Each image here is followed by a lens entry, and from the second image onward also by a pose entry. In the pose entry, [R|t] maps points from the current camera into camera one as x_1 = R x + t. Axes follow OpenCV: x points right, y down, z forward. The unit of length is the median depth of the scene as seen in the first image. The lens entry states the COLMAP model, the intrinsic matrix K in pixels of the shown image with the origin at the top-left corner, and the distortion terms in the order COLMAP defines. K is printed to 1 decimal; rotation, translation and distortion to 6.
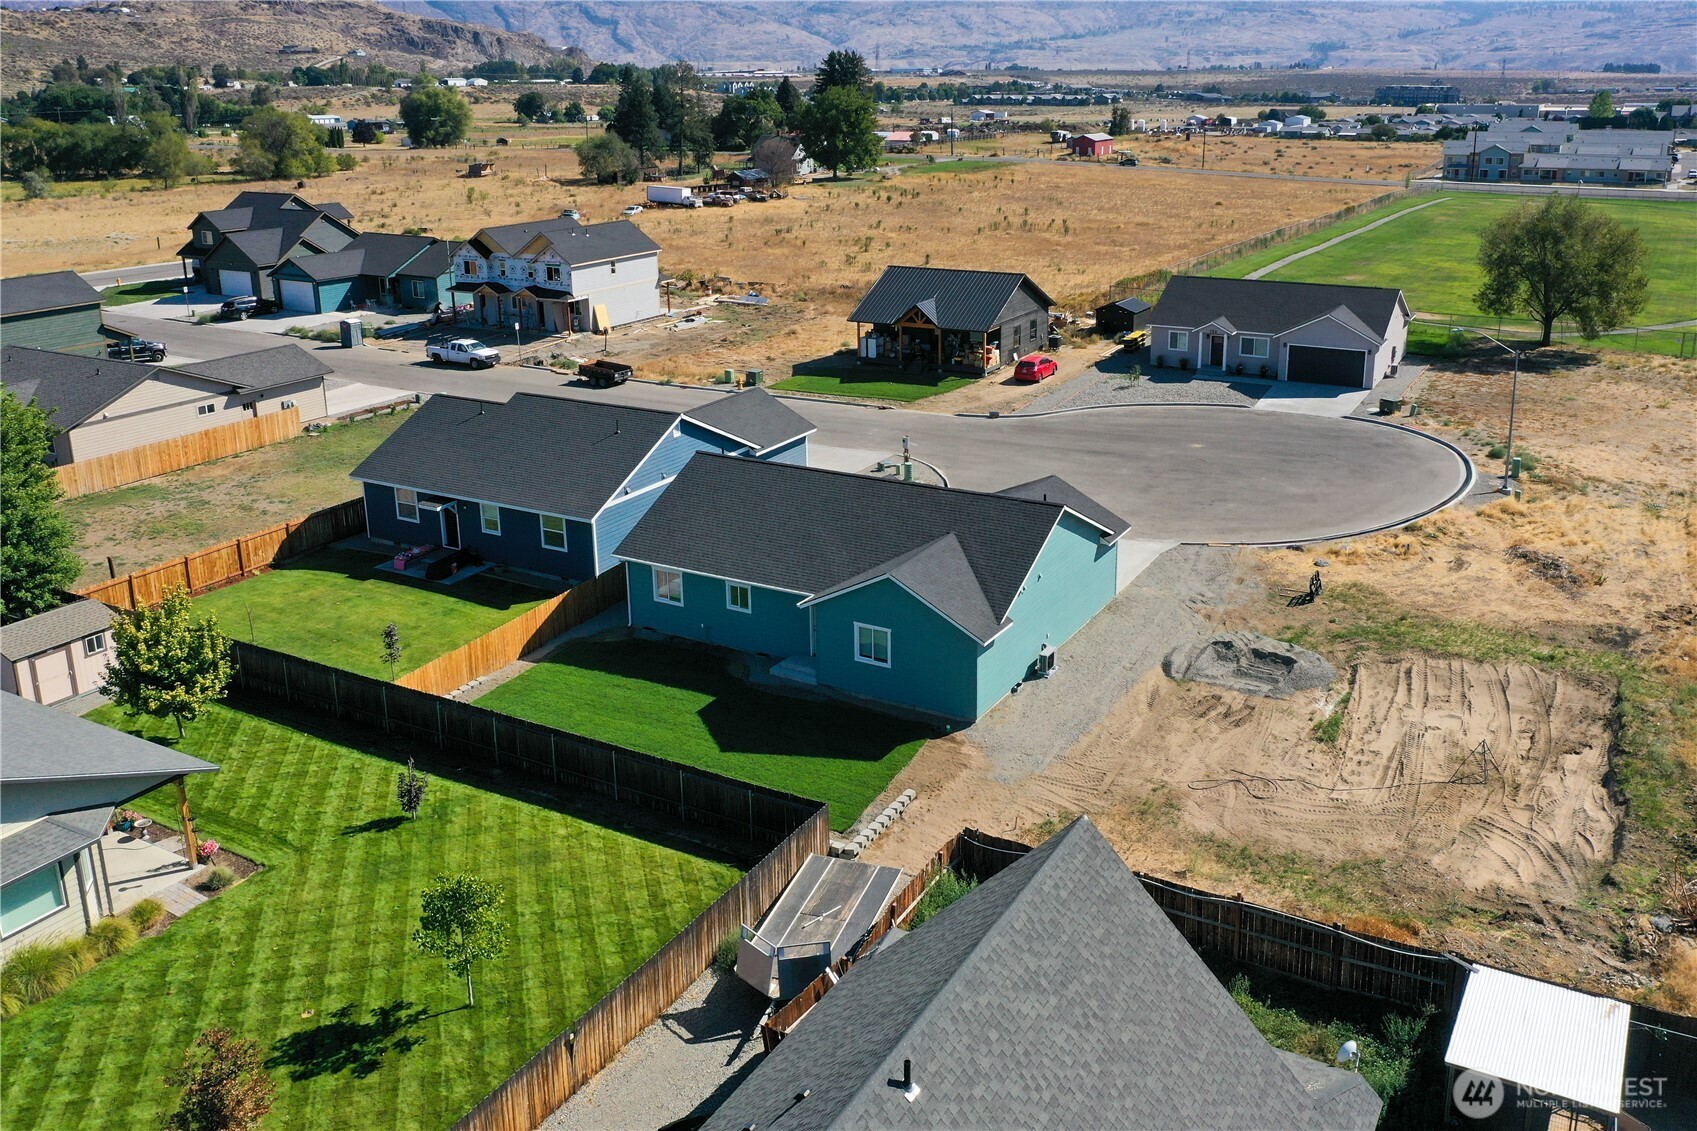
lens RADIAL K [[1363.5, 0, 848.5], [0, 1363.5, 565.5], [0, 0, 1]] dist [-0.012940, -0.003307]
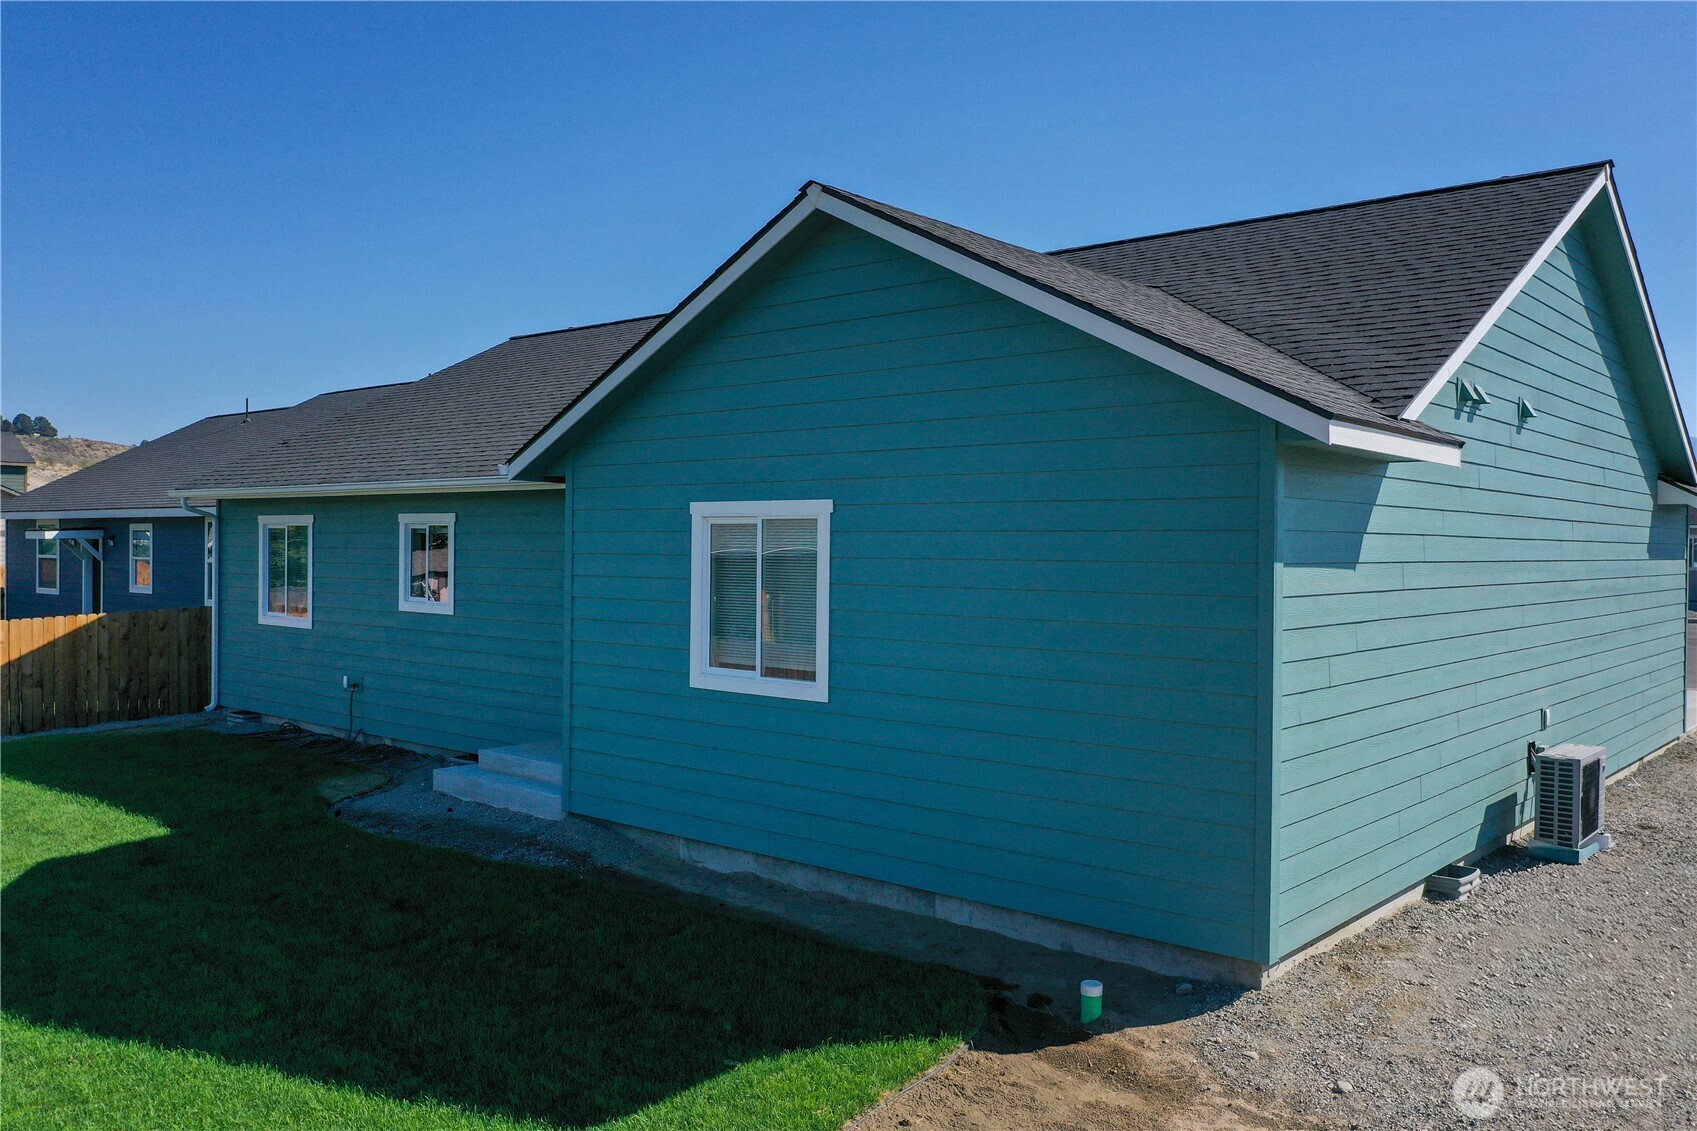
lens RADIAL K [[1357.4, 0, 792.3], [0, 1357.4, 561.3], [0, 0, 1]] dist [-0.000028, 0.001153]
pose [[0.980538, 0.031967, -0.193707, 0.063055], [-0.091666, 0.947050, -0.307724, 0.114631], [0.173614, 0.319492, 0.931549, 0.764013]]
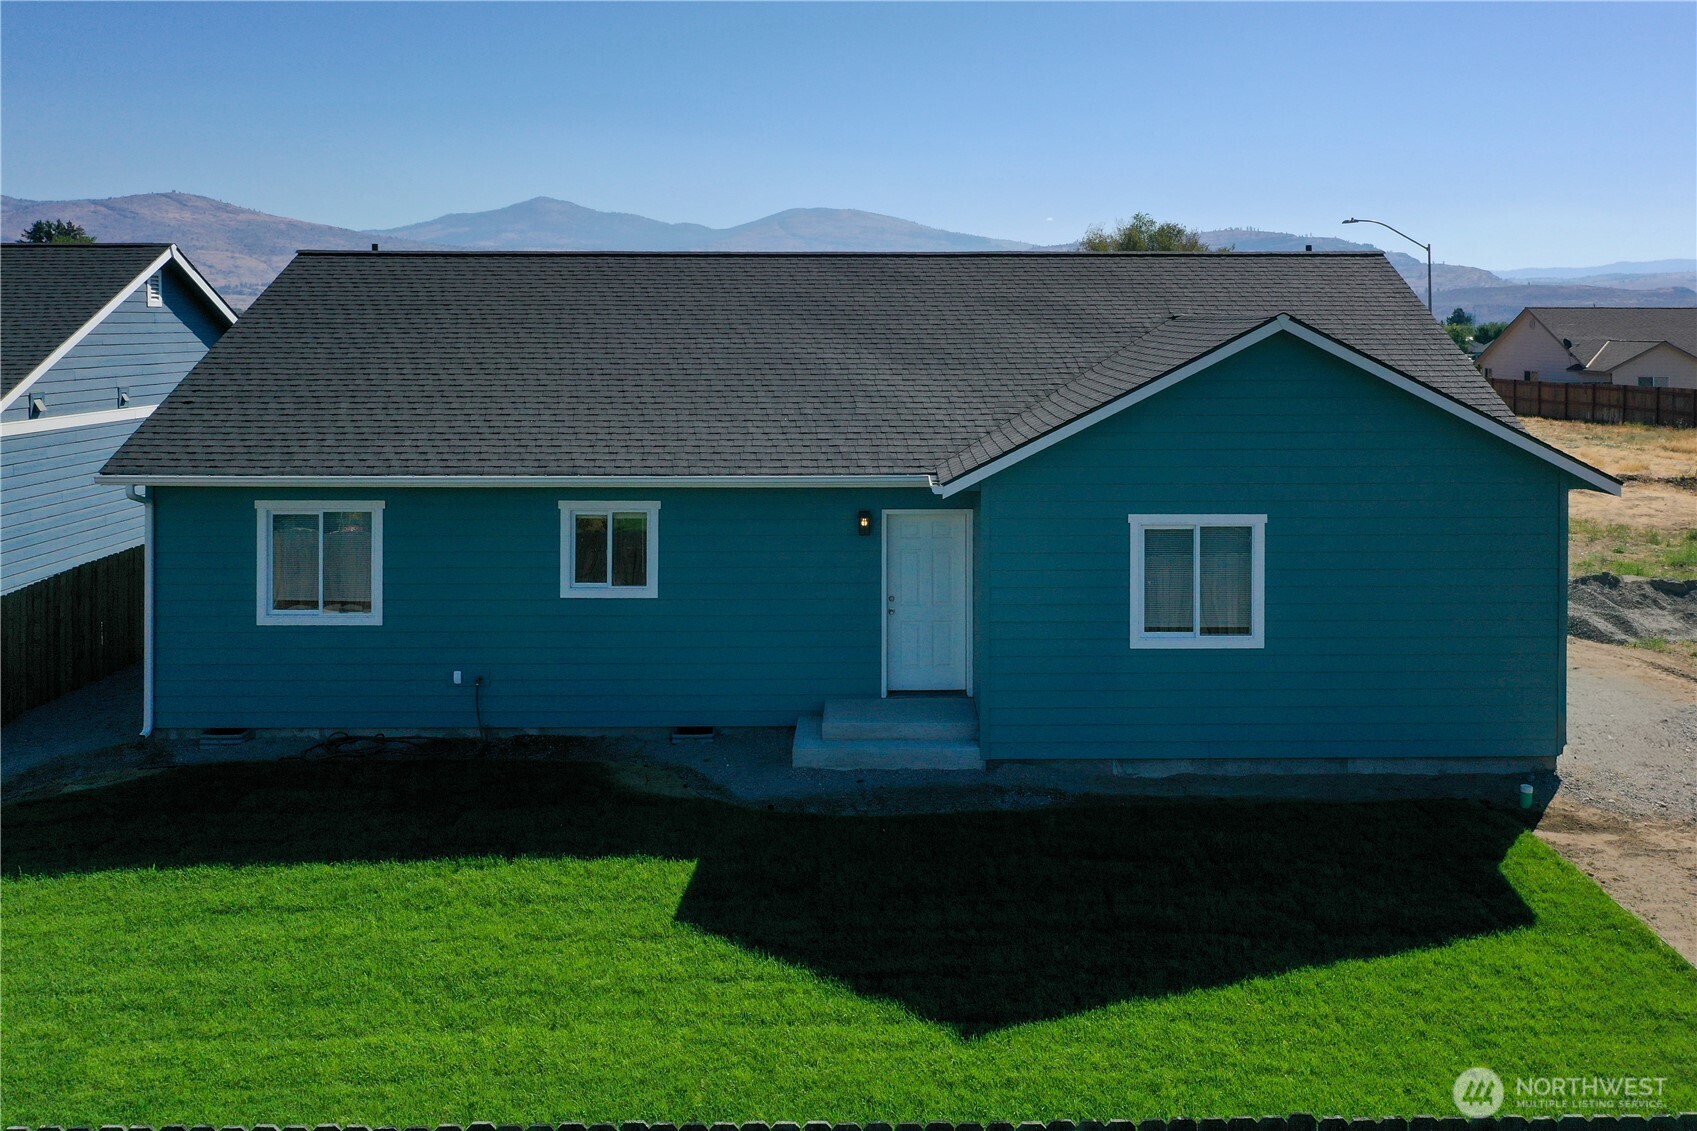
lens RADIAL K [[1400.6, 0, 865.2], [0, 1400.6, 326.6], [0, 0, 1]] dist [-0.008597, -0.000828]
pose [[0.848340, 0.030826, 0.528553, -0.212501], [0.155828, 0.939548, -0.304904, 0.086305], [-0.506000, 0.341026, 0.792253, 0.731012]]
